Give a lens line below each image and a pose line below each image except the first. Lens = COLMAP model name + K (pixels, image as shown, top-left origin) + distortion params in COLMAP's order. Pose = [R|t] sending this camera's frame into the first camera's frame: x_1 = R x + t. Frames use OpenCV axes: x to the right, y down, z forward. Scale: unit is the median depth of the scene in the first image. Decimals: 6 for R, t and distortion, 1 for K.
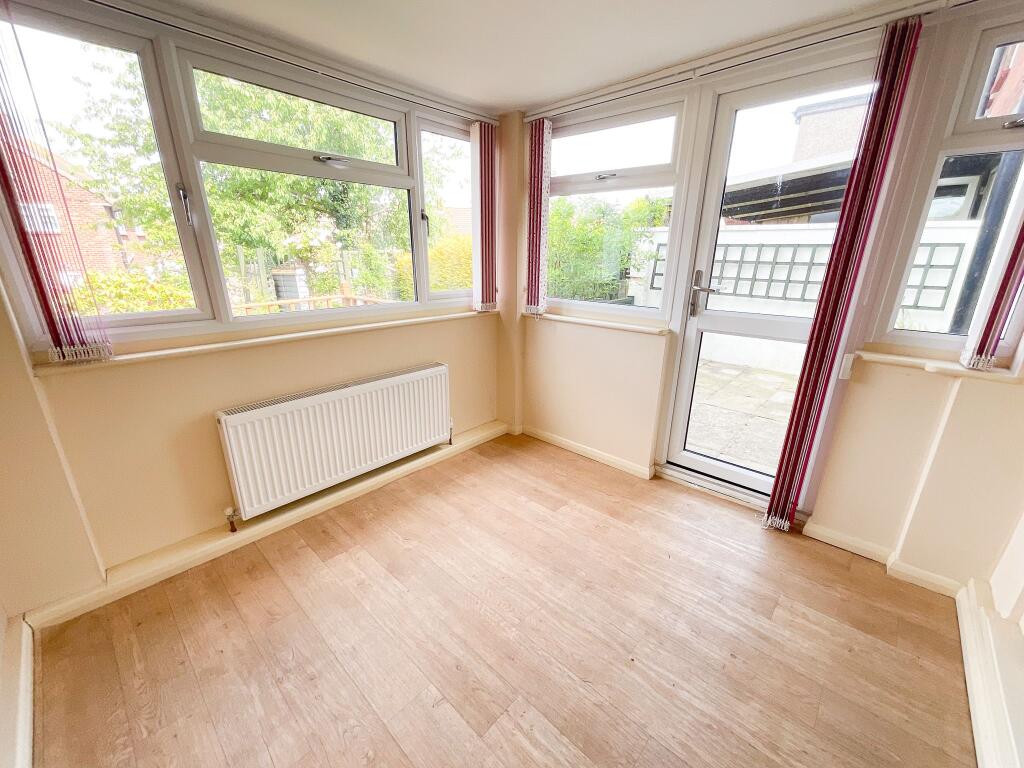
lens RADIAL K [[414.7, 0, 507.9], [0, 414.7, 383.7], [0, 0, 1]] dist [-0.015018, 0.004379]
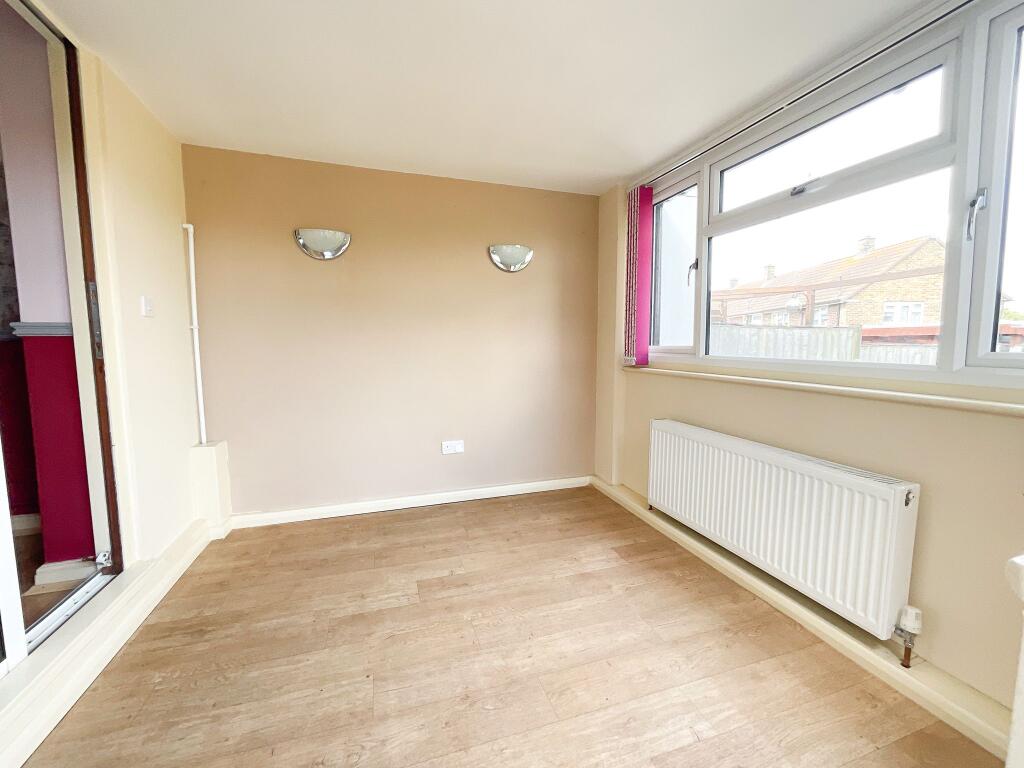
lens RADIAL K [[414.7, 0, 507.9], [0, 414.7, 383.7], [0, 0, 1]] dist [-0.015018, 0.004379]
pose [[-0.484801, 0.075397, -0.871369, 0.599322], [-0.276623, 0.931918, 0.234540, -0.177237], [0.829728, 0.354746, -0.430938, 0.931901]]
